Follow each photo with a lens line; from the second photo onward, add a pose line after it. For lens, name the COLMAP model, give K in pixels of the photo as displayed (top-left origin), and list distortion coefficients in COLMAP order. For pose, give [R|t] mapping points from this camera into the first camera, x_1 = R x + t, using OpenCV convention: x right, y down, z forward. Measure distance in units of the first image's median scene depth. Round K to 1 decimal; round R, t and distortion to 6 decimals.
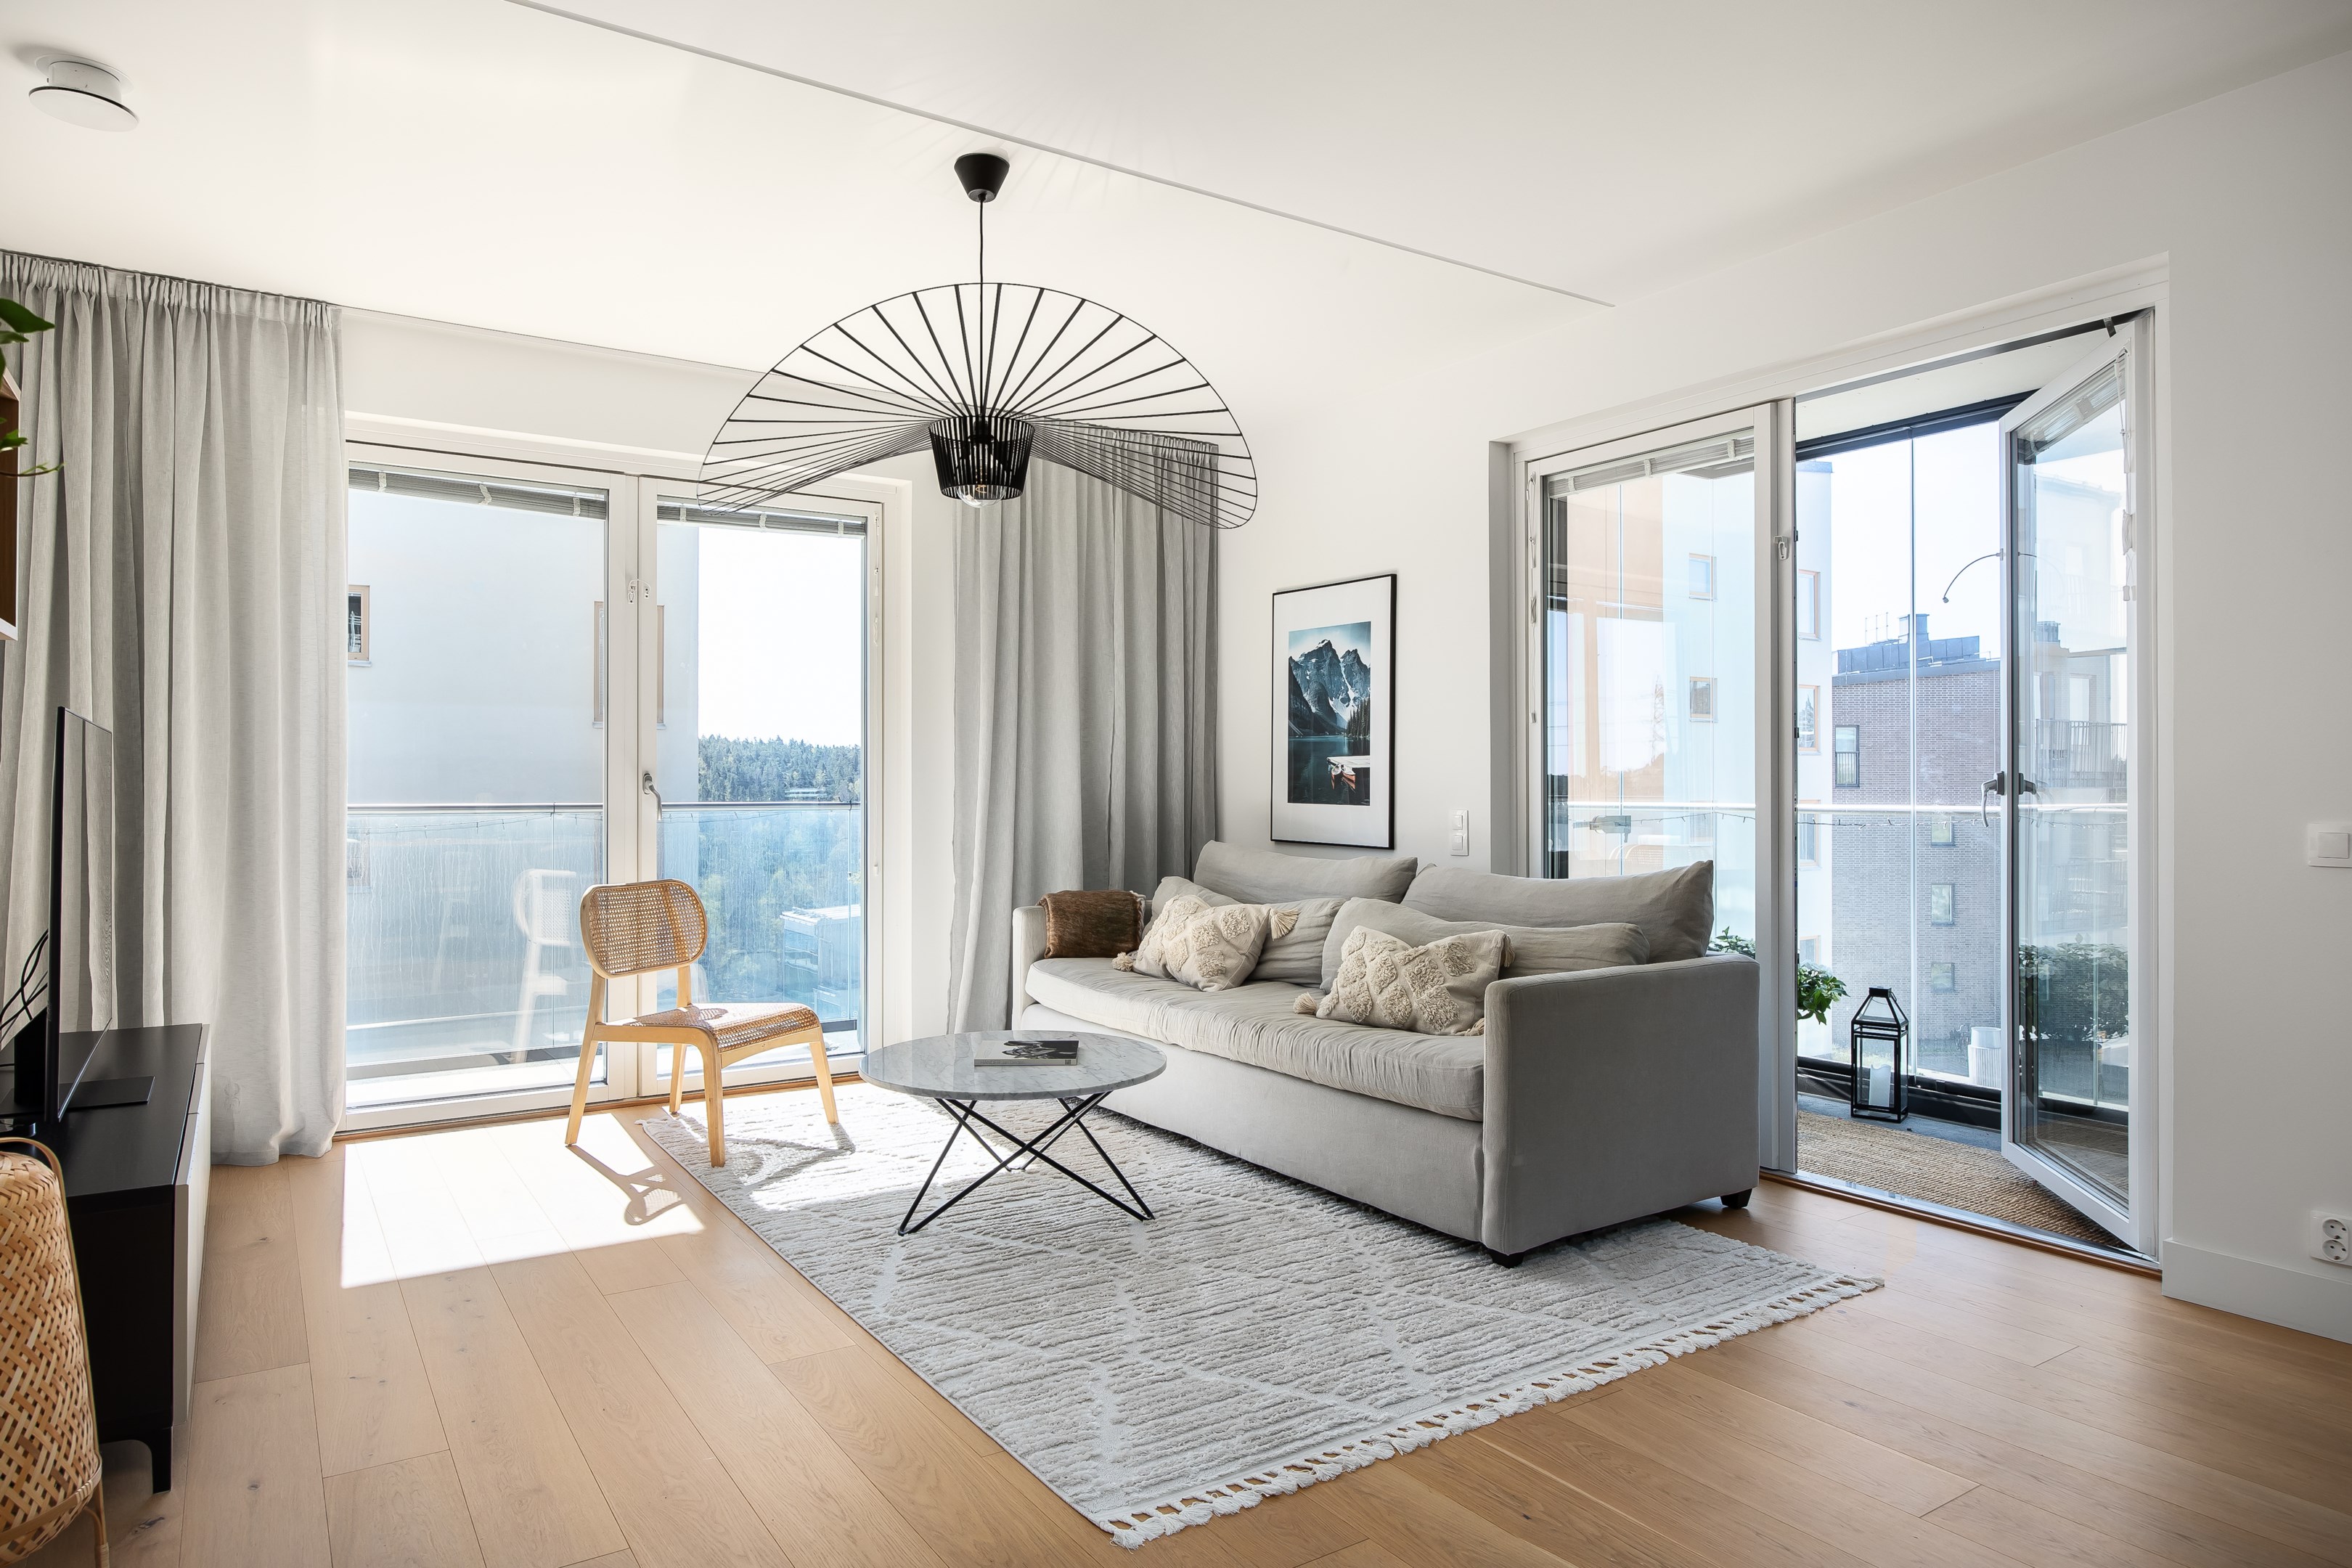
lens RADIAL K [[1400.0, 0, 1170.2], [0, 1400.0, 786.4], [0, 0, 1]] dist [0.002539, -0.000030]
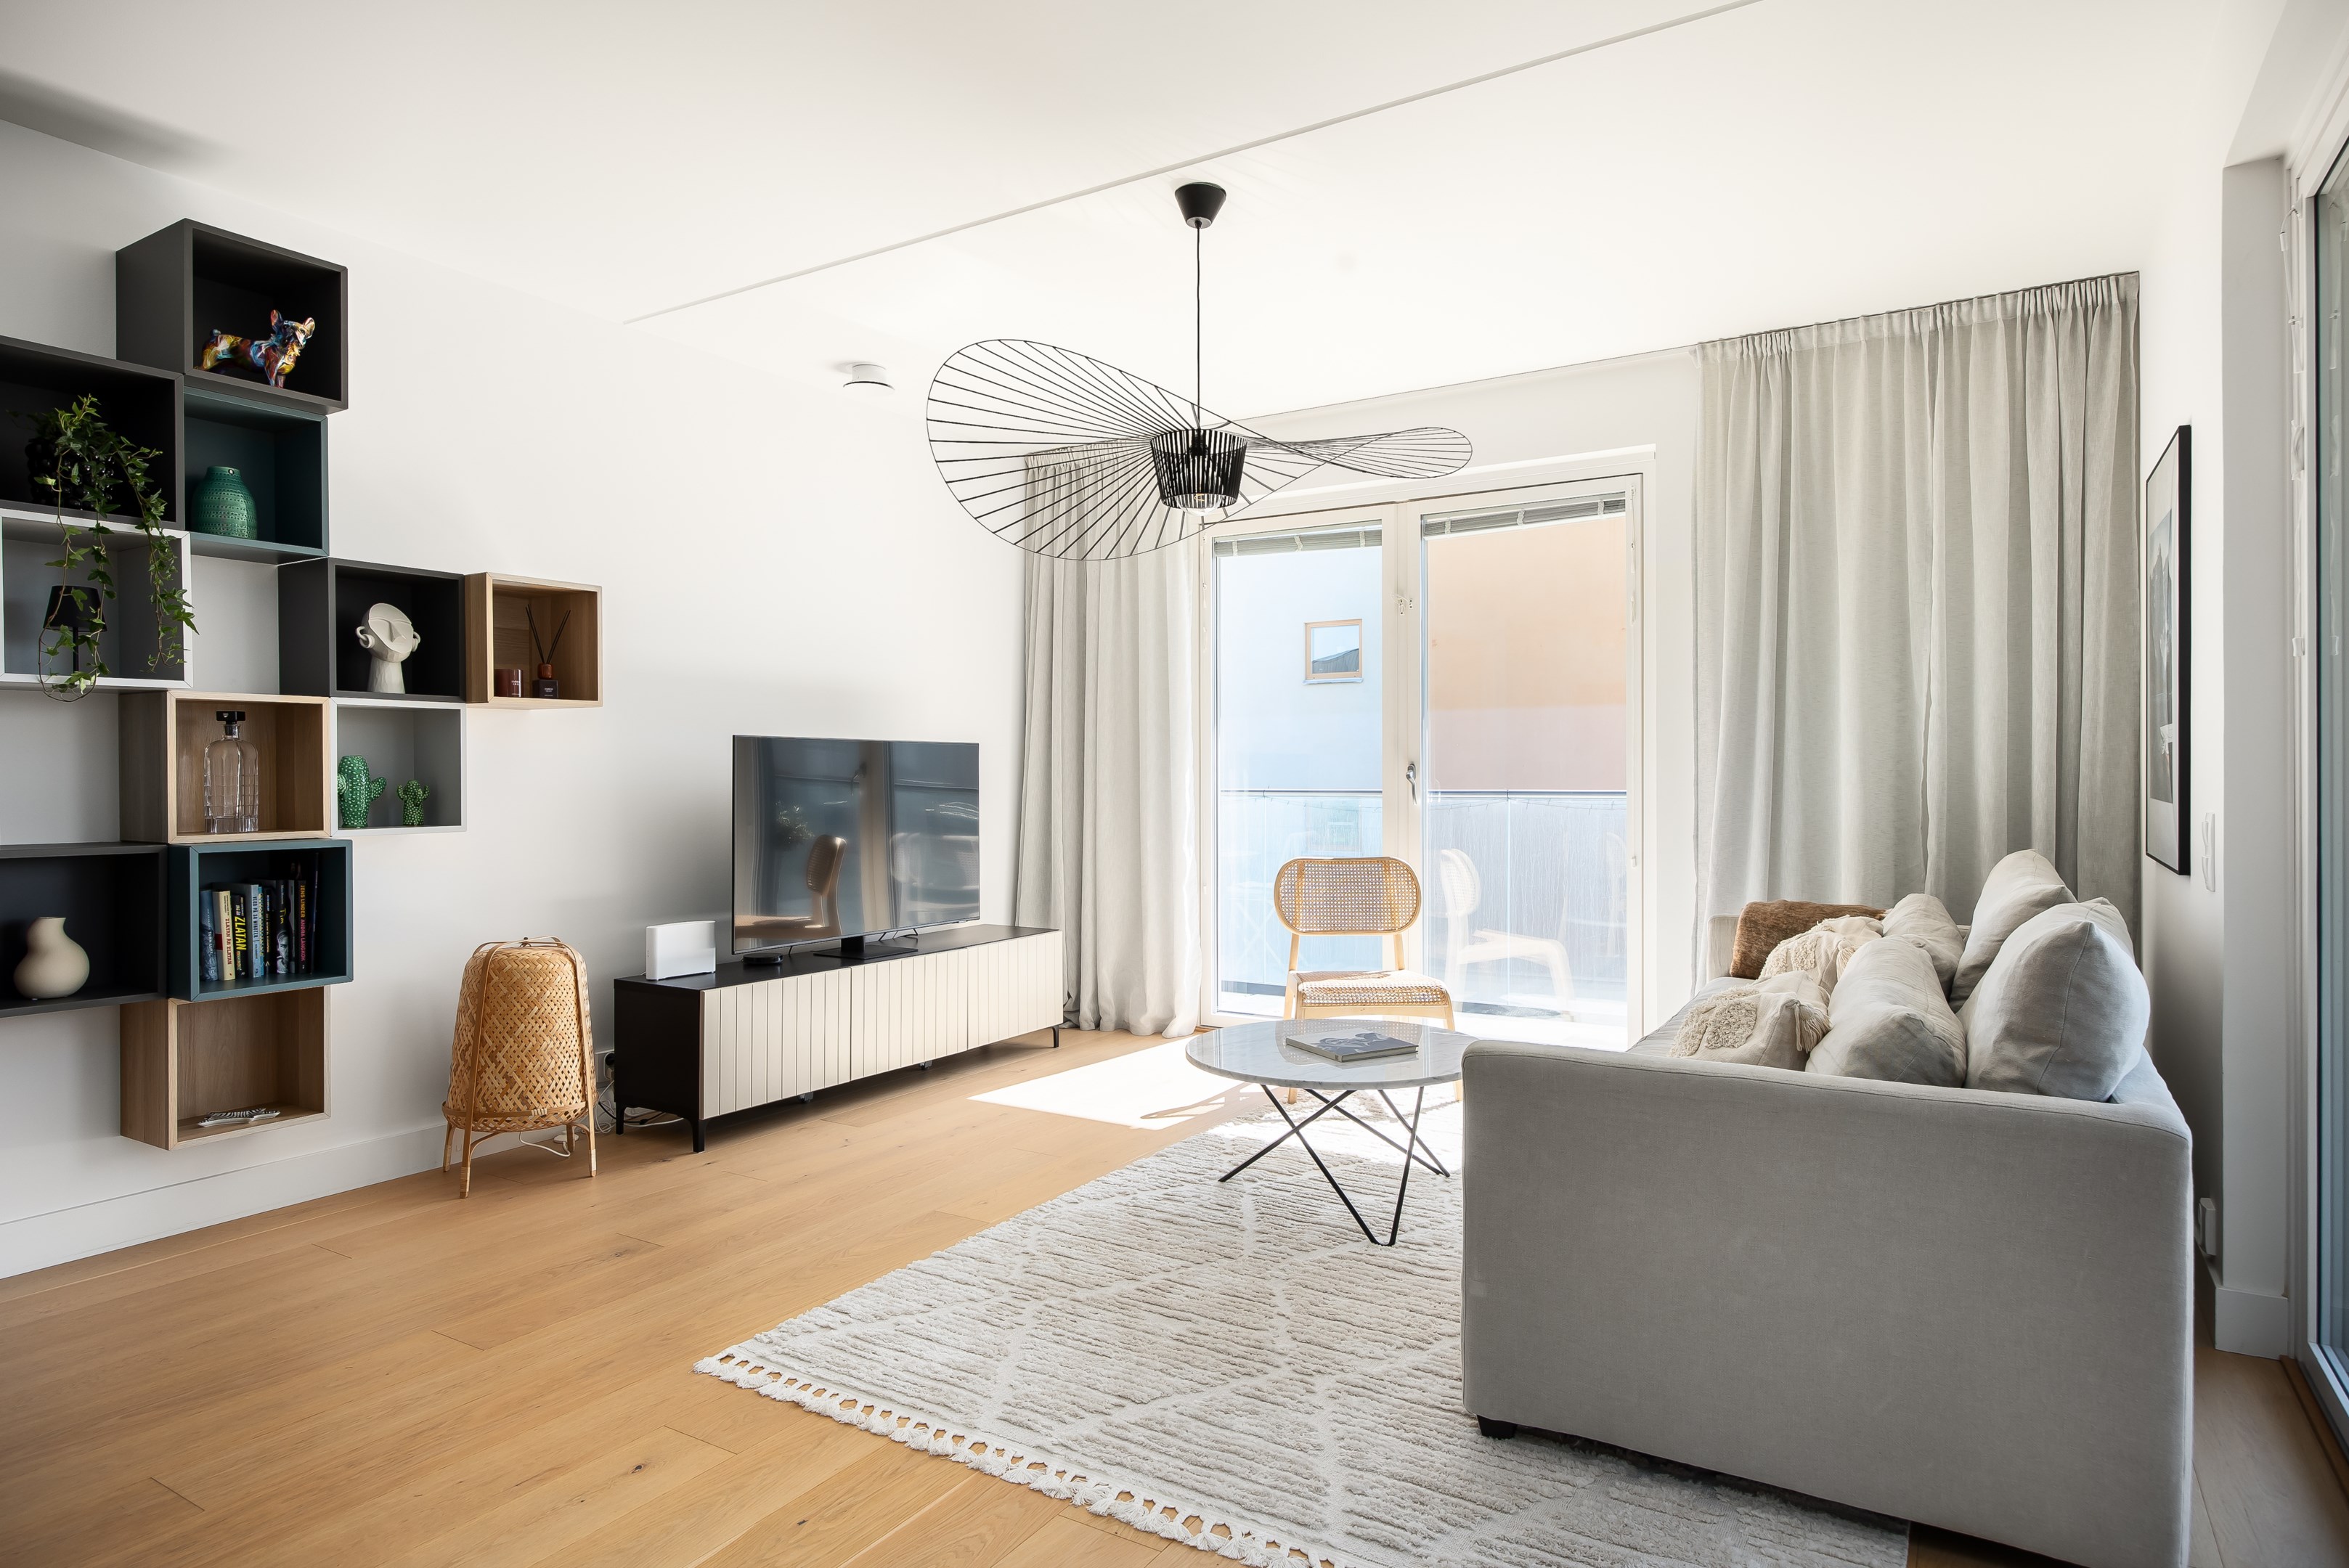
lens RADIAL K [[1341.1, 0, 1168.7], [0, 1341.1, 780.2], [0, 0, 1]] dist [-0.001531, 0.000285]
pose [[0.418256, 0.001956, -0.908327, 0.766815], [0.004823, 0.999979, 0.004374, -0.001654], [0.908316, -0.006210, 0.418238, 0.531310]]
